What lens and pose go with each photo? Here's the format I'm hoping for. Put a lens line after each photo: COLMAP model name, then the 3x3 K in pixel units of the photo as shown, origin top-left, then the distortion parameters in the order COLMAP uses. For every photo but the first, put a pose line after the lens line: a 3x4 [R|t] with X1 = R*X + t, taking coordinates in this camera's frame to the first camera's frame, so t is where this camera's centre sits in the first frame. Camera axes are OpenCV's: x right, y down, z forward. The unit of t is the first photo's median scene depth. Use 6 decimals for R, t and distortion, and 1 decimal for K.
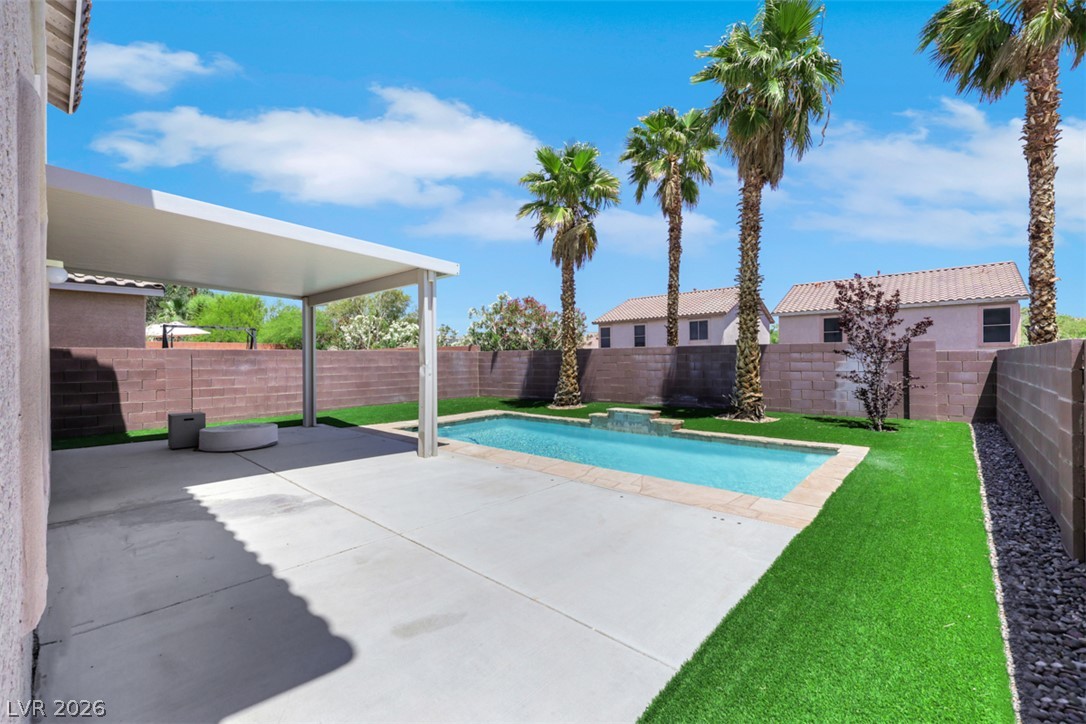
lens RADIAL K [[440.7, 0, 551.4], [0, 440.7, 360.1], [0, 0, 1]] dist [0.000160, 0.000236]
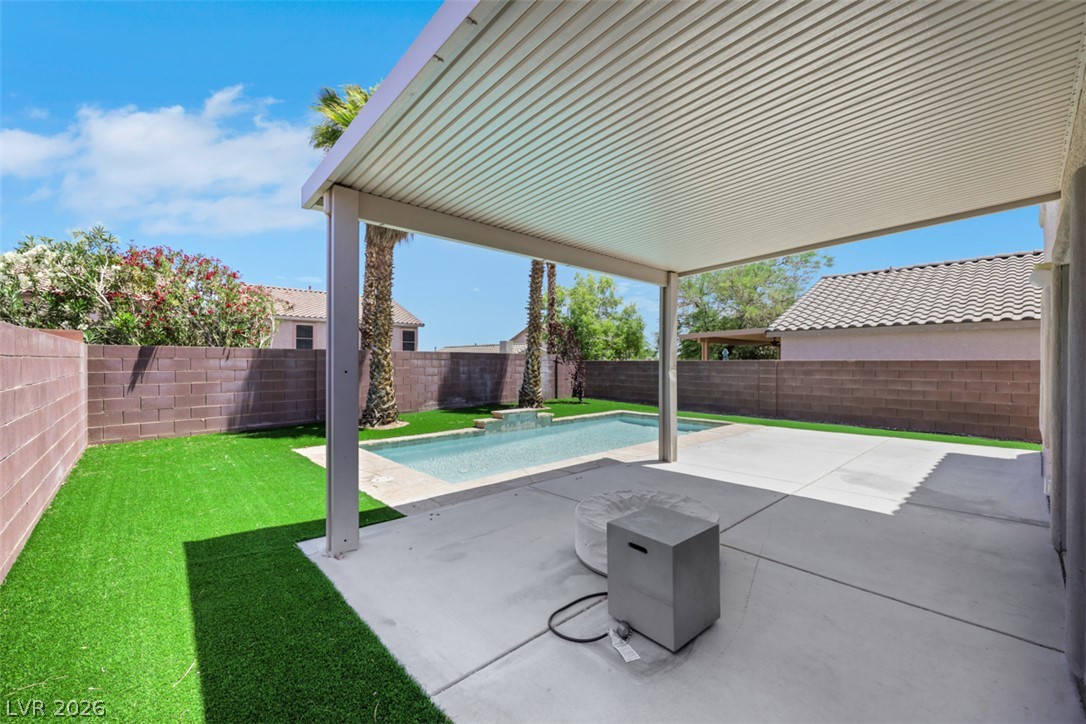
lens RADIAL K [[440.7, 0, 551.4], [0, 440.7, 360.1], [0, 0, 1]] dist [0.000160, 0.000236]
pose [[0.100571, 0.013596, 0.994837, -0.736150], [0.000147, 0.999906, -0.013680, 0.002647], [-0.994930, 0.001522, 0.100559, 0.652090]]
